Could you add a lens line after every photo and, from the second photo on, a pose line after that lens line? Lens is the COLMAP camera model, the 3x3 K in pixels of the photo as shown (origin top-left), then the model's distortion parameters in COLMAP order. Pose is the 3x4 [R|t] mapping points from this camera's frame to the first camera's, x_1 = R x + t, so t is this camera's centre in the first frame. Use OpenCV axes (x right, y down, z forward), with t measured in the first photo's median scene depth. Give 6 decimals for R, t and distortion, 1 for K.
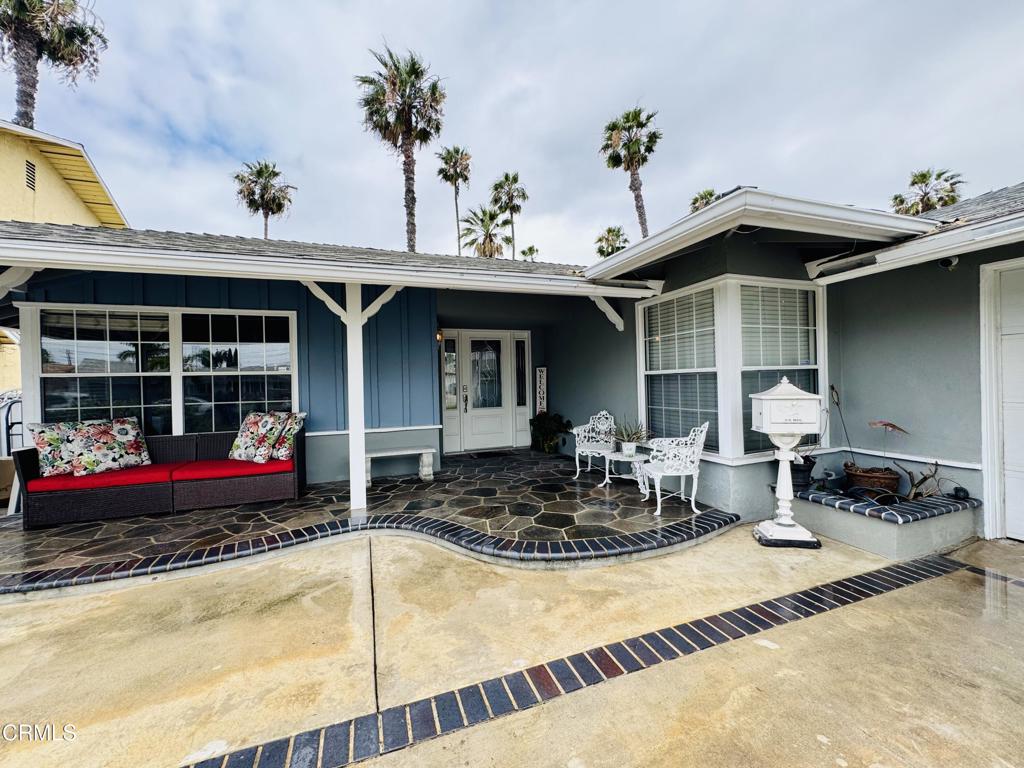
lens RADIAL K [[409.3, 0, 511.3], [0, 409.3, 382.5], [0, 0, 1]] dist [-0.002678, 0.000220]
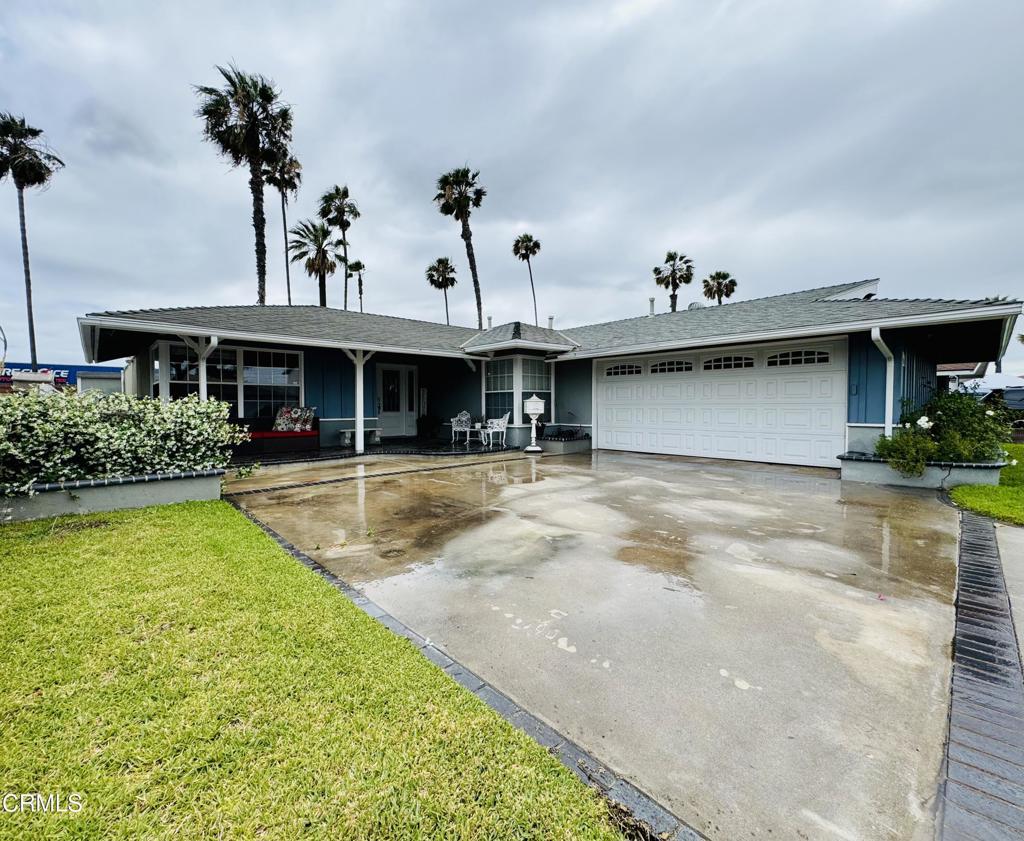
lens RADIAL K [[450.6, 0, 512.0], [0, 450.6, 420.5], [0, 0, 1]] dist [-0.014826, -0.000140]
pose [[0.913308, 0.009113, 0.407168, -0.572247], [-0.019113, 0.999607, 0.020498, 0.084018], [-0.406821, -0.026503, 0.913123, -1.385789]]
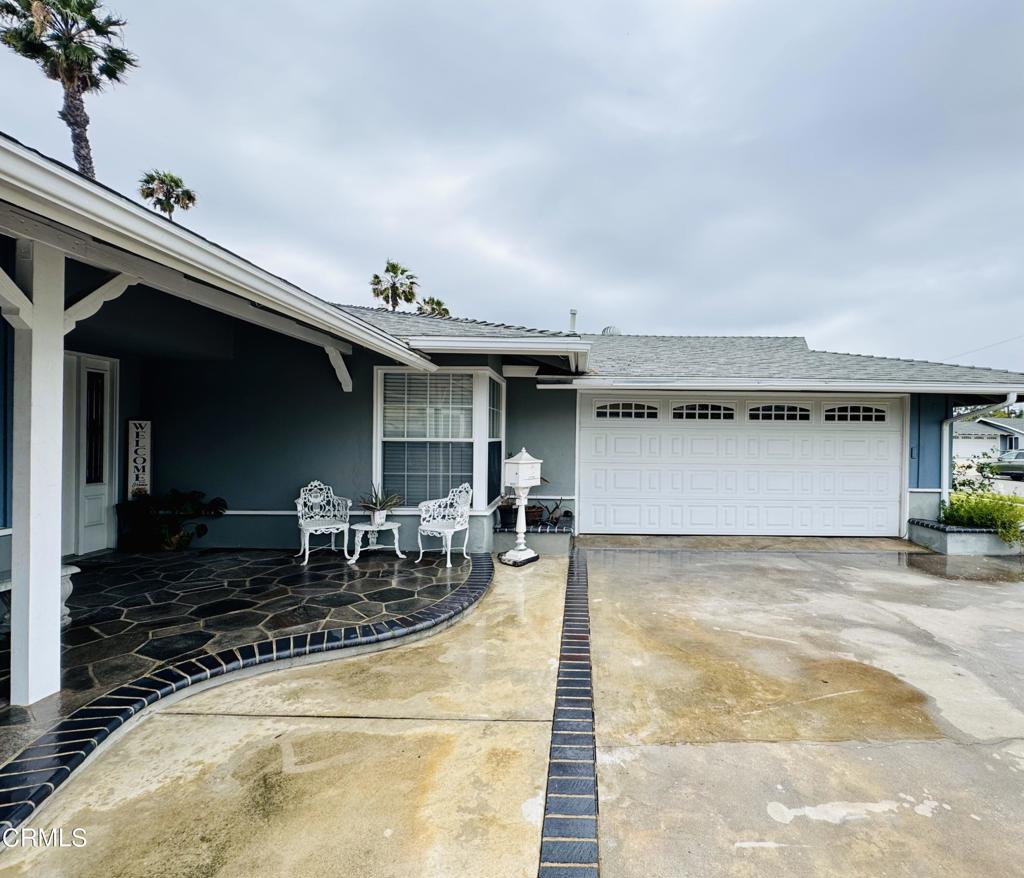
lens RADIAL K [[475.9, 0, 596.9], [0, 475.9, 441.4], [0, 0, 1]] dist [-0.000441, 0.001476]
pose [[0.323644, 0.024145, 0.945871, -0.666113], [-0.020262, 0.999622, -0.018584, -0.008822], [-0.945962, -0.013151, 0.324011, 0.160990]]
